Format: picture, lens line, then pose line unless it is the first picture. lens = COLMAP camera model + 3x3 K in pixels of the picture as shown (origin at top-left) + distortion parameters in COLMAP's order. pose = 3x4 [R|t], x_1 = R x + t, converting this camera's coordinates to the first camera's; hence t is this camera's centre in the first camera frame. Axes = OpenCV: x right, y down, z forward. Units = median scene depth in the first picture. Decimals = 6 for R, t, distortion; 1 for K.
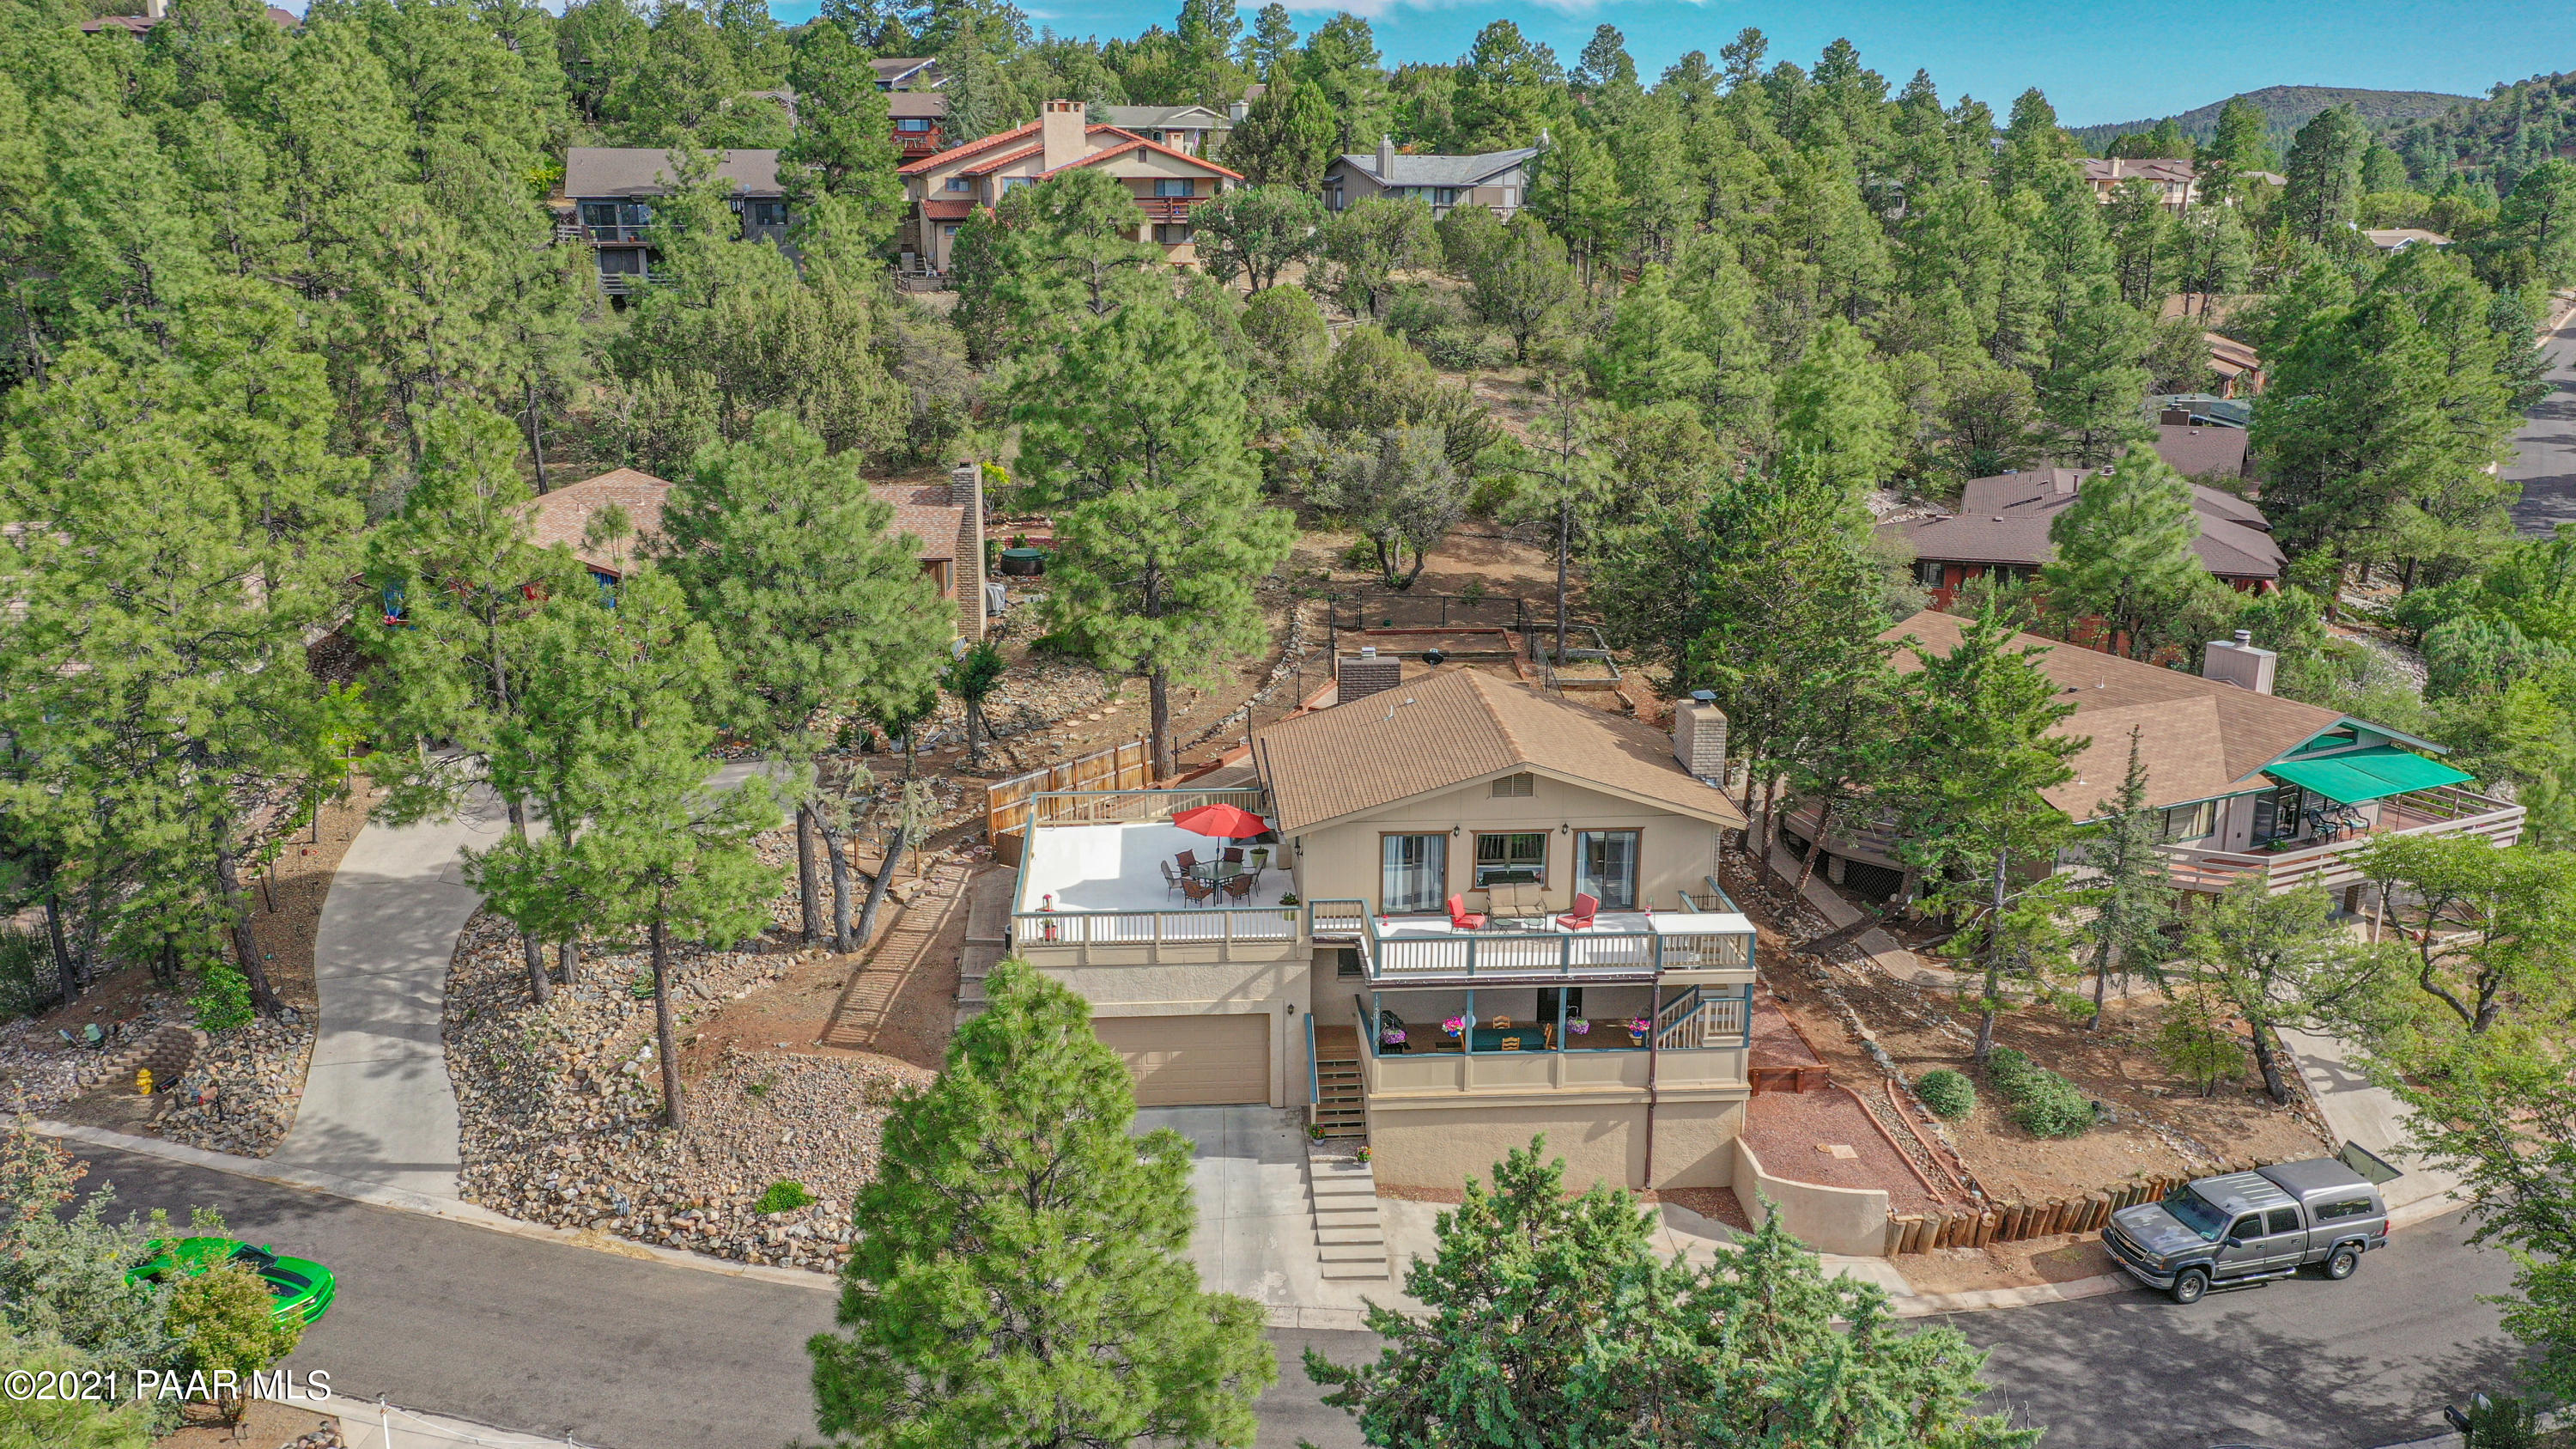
lens RADIAL K [[2039.3, 0, 1288.0], [0, 2039.3, 724.5], [0, 0, 1]] dist [0.015828, 0.002578]
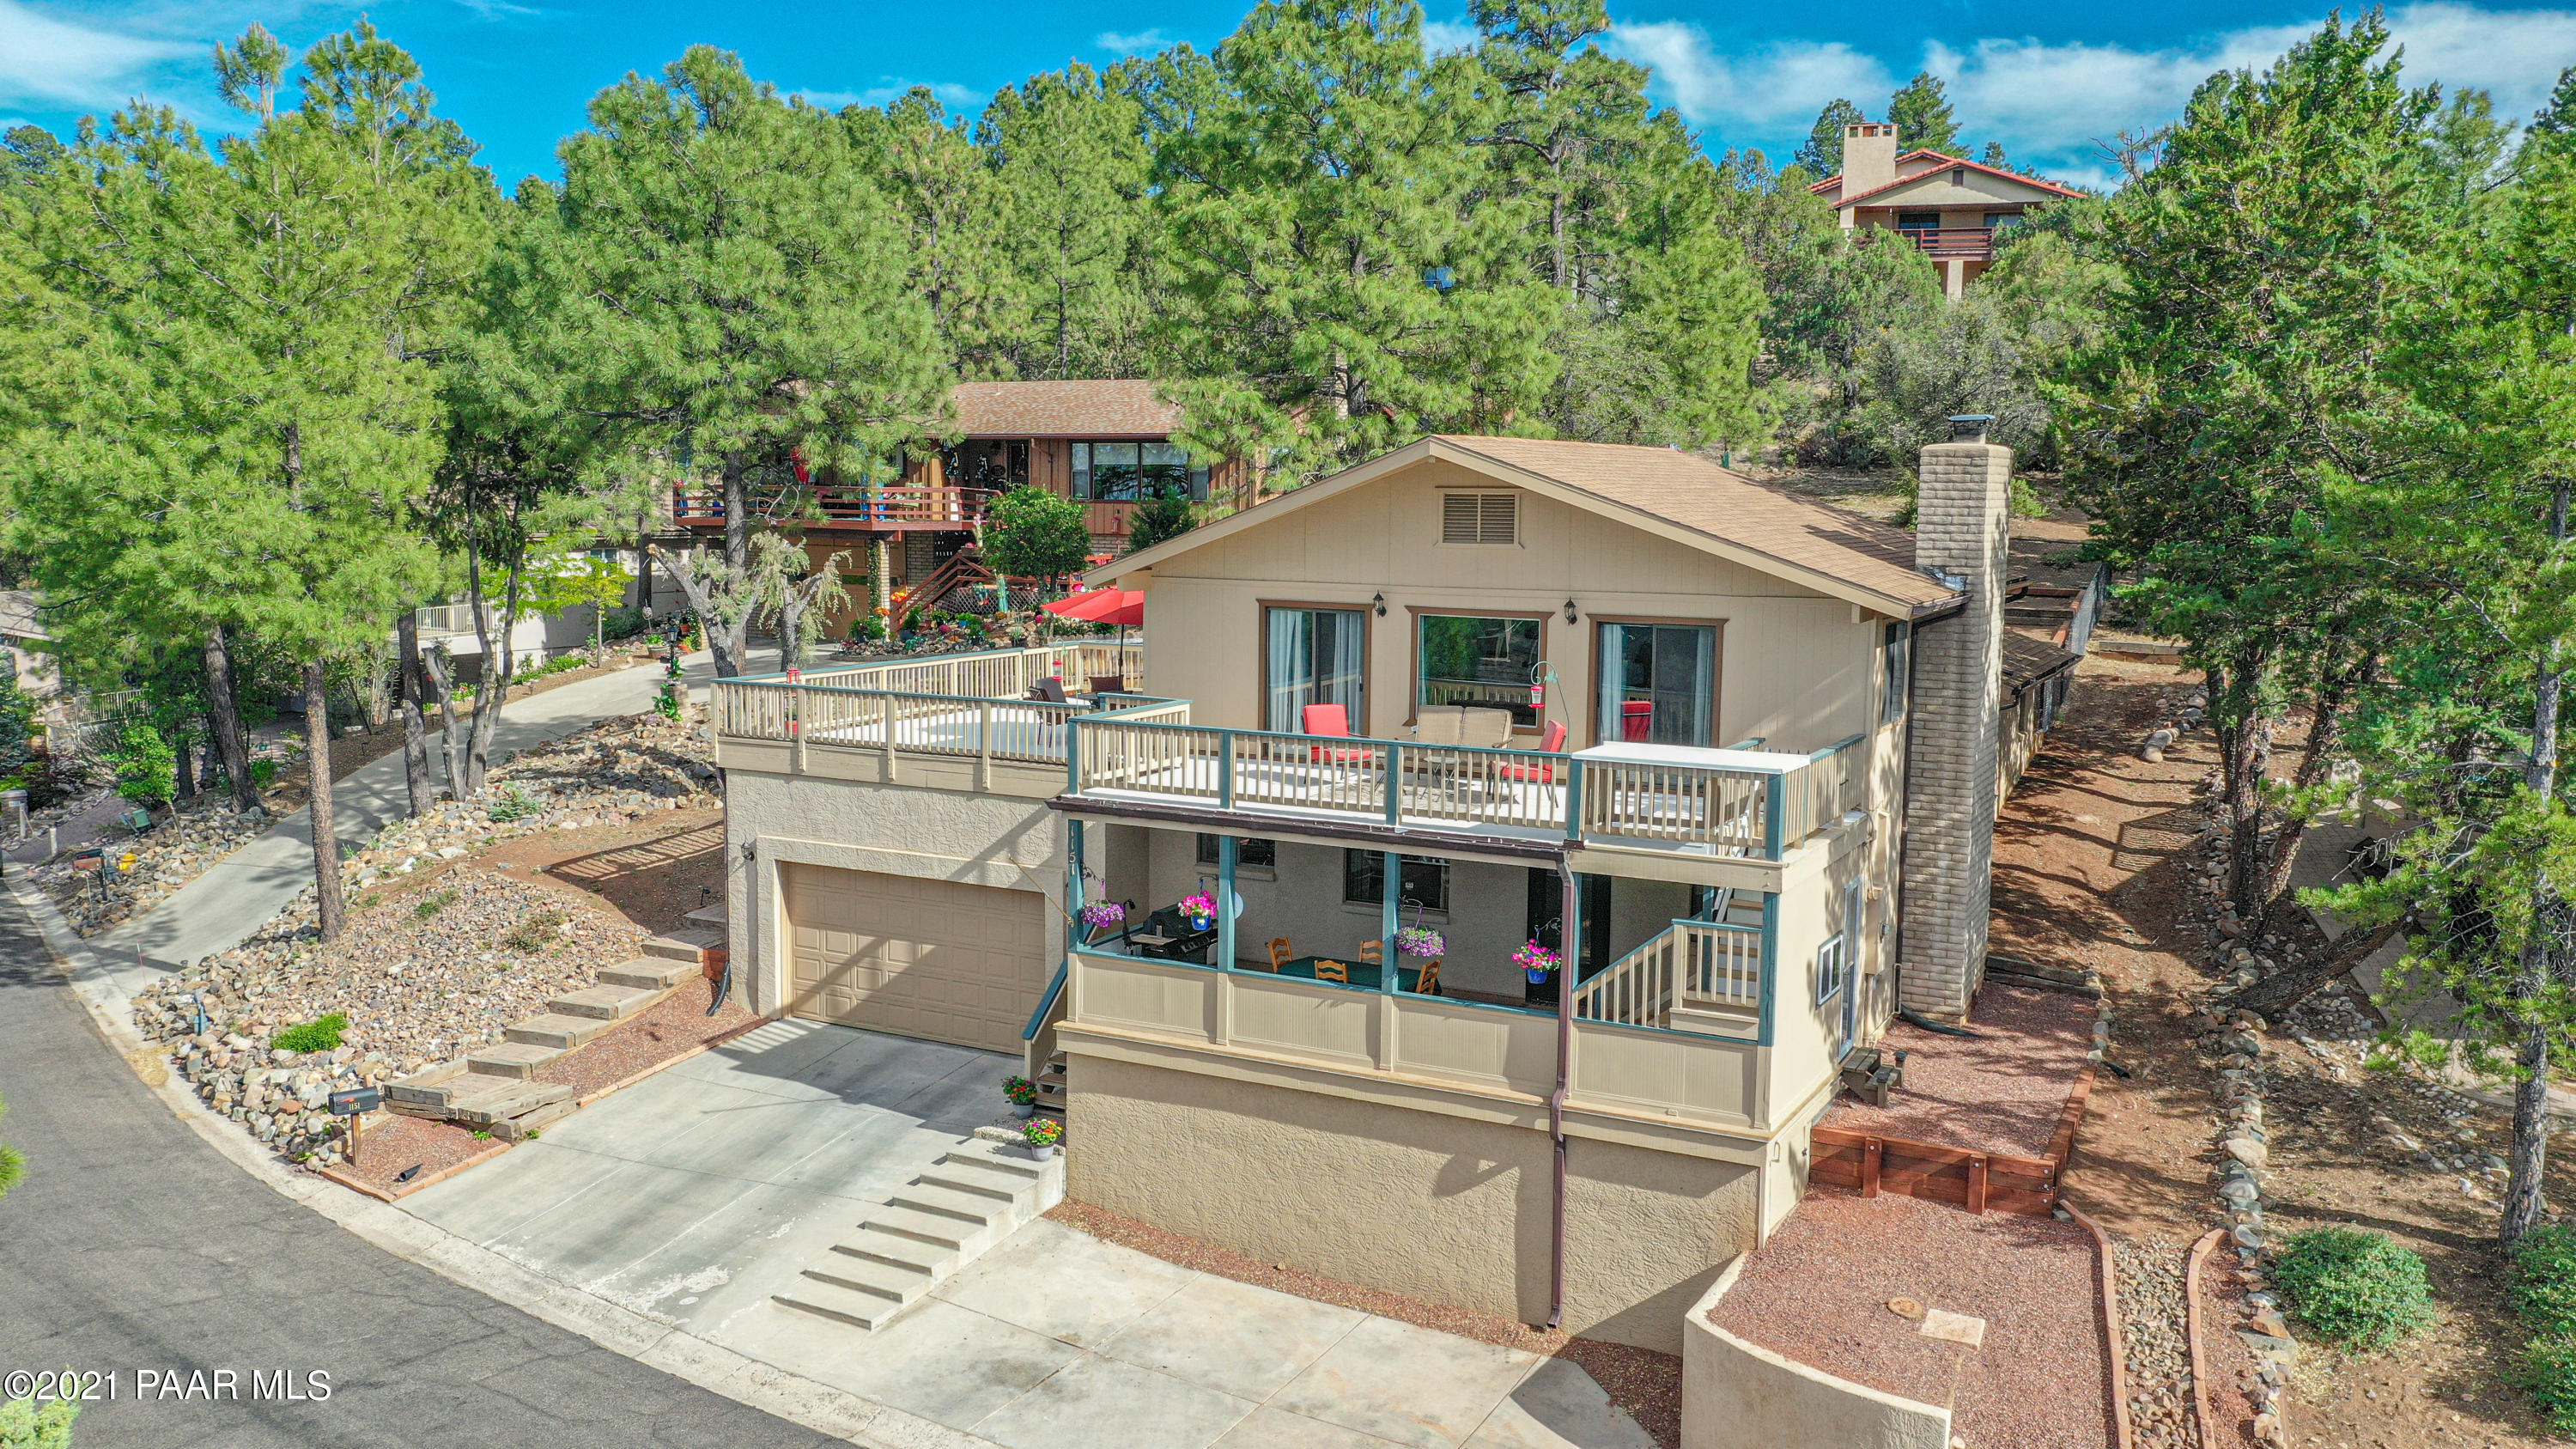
lens RADIAL K [[2039.3, 0, 1288.0], [0, 2039.3, 724.5], [0, 0, 1]] dist [0.015828, 0.002578]
pose [[0.849668, 0.068927, -0.522794, 0.353142], [-0.145233, 0.983665, -0.106349, 0.147116], [0.506924, 0.166288, 0.845799, 0.540764]]
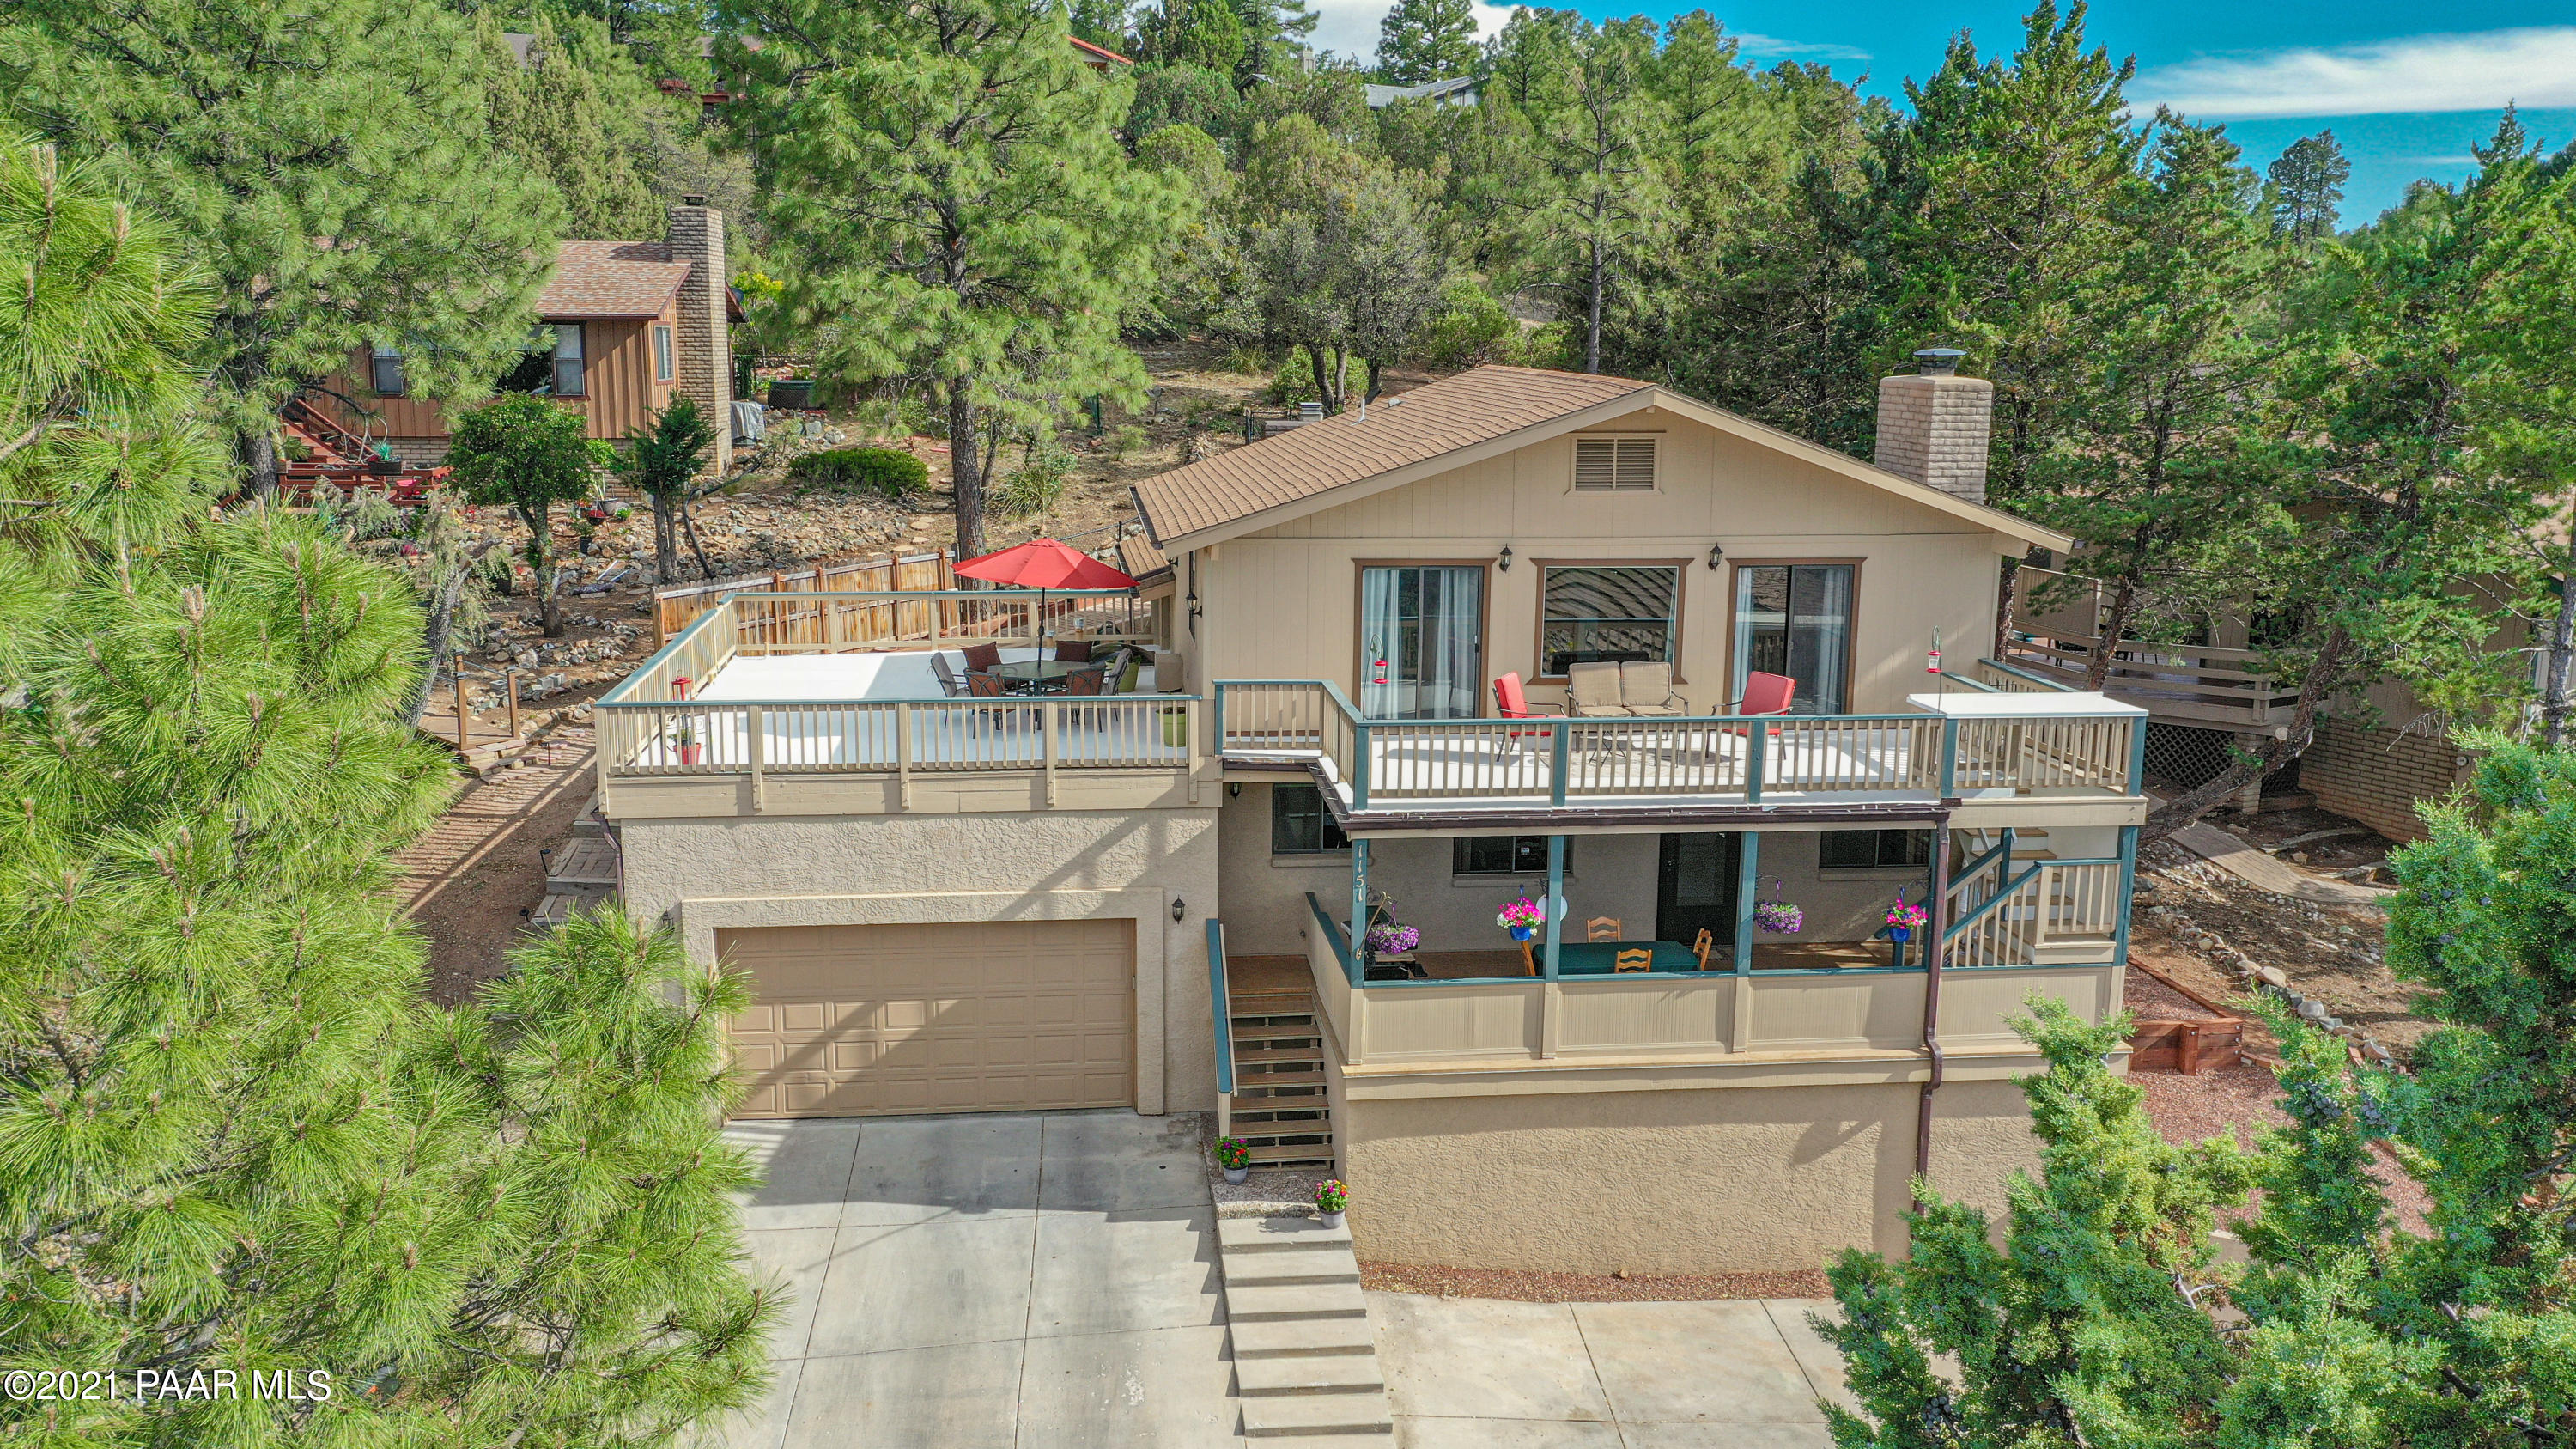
lens RADIAL K [[2039.3, 0, 1288.0], [0, 2039.3, 724.5], [0, 0, 1]] dist [0.015828, 0.002578]
pose [[0.998943, -0.000713, 0.045956, 0.005323], [0.003798, 0.997741, -0.067072, 0.128985], [-0.045804, 0.067175, 0.996689, 0.506822]]
